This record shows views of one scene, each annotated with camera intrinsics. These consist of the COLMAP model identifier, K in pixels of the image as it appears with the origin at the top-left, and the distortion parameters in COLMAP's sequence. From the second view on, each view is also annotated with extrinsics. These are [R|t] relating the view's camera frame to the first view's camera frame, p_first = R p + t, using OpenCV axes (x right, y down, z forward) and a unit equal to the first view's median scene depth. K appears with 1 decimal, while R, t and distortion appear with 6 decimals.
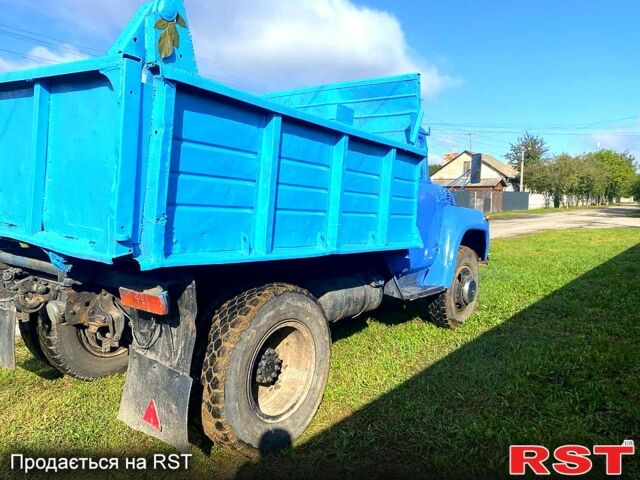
lens RADIAL K [[494.9, 0, 321.1], [0, 494.9, 217.2], [0, 0, 1]] dist [0.005955, -0.003721]
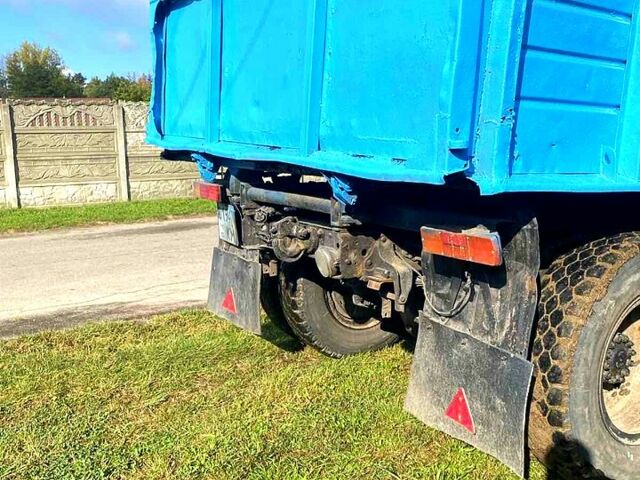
lens RADIAL K [[654.2, 0, 318.3], [0, 654.2, 218.1], [0, 0, 1]] dist [0.161388, -0.333725]
pose [[0.929837, 0.009516, -0.367850, -0.179299], [0.019344, 0.997019, 0.074688, 0.050460], [0.367464, -0.076563, 0.926881, 0.066624]]
